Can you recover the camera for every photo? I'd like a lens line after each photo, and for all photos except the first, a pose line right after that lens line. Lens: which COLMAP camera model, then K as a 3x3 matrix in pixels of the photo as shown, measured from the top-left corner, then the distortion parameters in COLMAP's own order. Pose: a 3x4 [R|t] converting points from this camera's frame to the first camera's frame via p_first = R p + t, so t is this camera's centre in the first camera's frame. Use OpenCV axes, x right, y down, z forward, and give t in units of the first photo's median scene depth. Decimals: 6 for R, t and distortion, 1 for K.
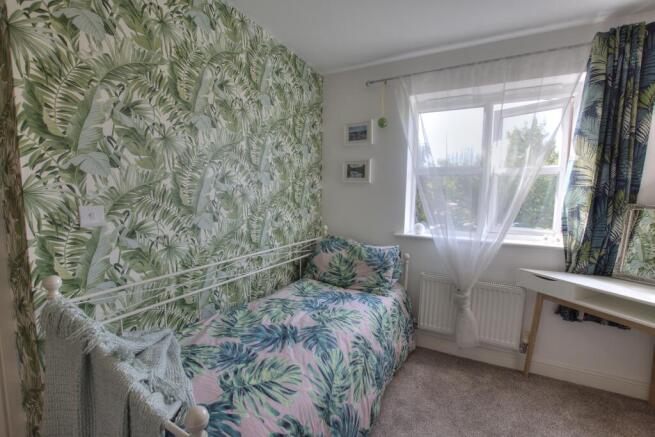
lens RADIAL K [[290.4, 0, 323.6], [0, 290.4, 223.7], [0, 0, 1]] dist [-0.040143, 0.009770]
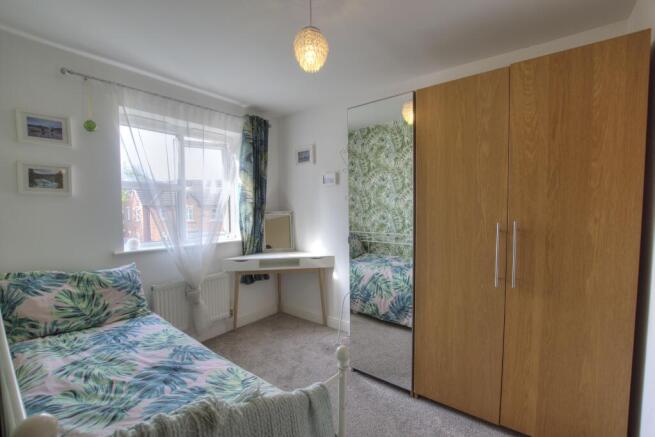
lens RADIAL K [[290.4, 0, 323.6], [0, 290.4, 223.7], [0, 0, 1]] dist [-0.040143, 0.009770]
pose [[0.162152, -0.063323, 0.984732, -0.647710], [0.110453, 0.992832, 0.045656, -0.030067], [-0.980565, 0.101363, 0.167984, 0.258479]]
